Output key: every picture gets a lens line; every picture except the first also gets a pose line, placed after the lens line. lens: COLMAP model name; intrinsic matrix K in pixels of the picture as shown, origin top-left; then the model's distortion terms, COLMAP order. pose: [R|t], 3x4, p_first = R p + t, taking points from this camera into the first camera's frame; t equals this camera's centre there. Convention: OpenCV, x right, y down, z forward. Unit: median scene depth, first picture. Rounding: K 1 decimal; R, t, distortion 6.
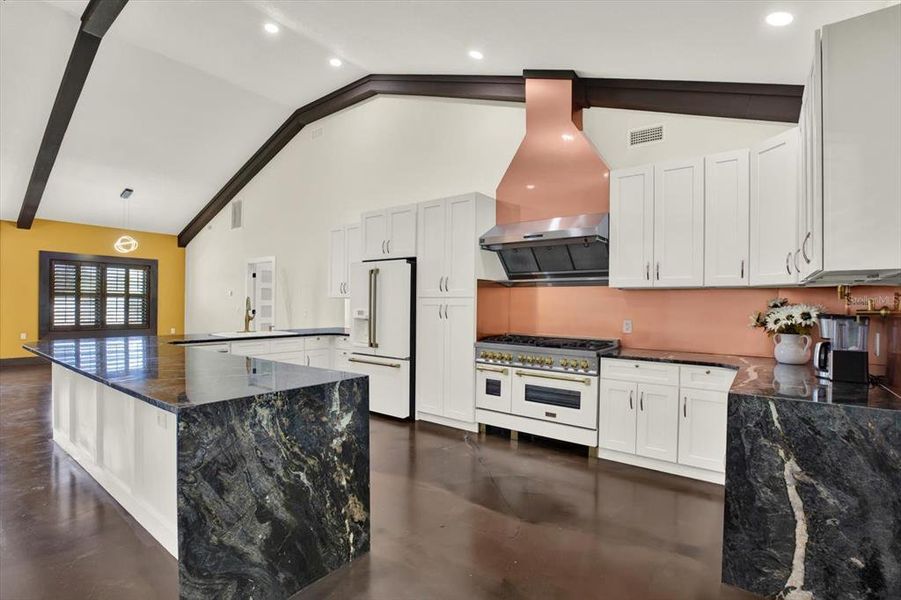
lens RADIAL K [[435.8, 0, 450.5], [0, 435.8, 300.0], [0, 0, 1]] dist [-0.008907, 0.000078]
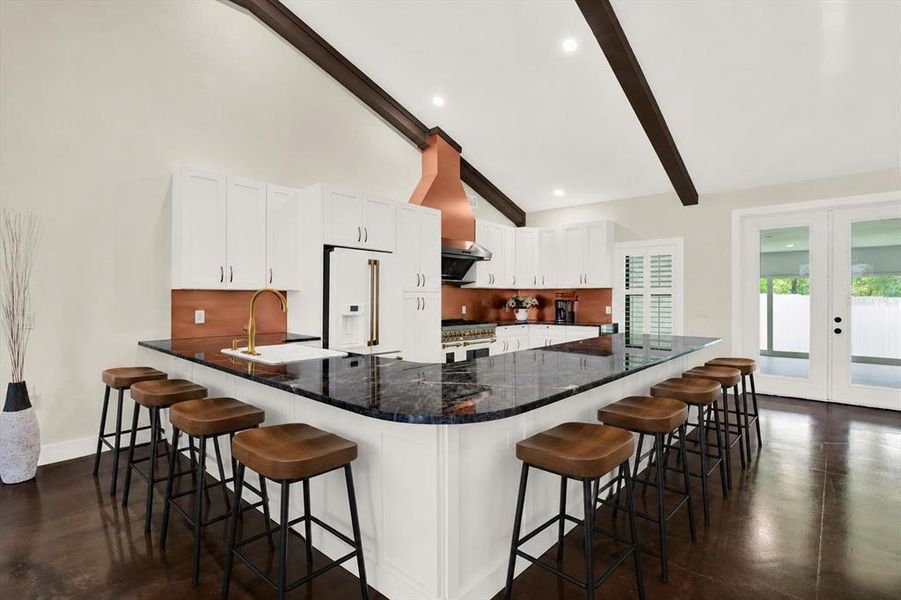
lens RADIAL K [[435.8, 0, 450.5], [0, 435.8, 300.0], [0, 0, 1]] dist [-0.008907, 0.000078]
pose [[0.037773, -0.000995, 0.999286, -1.085732], [-0.012762, 0.999917, 0.001478, 0.010626], [-0.999205, -0.012809, 0.037757, 0.796767]]
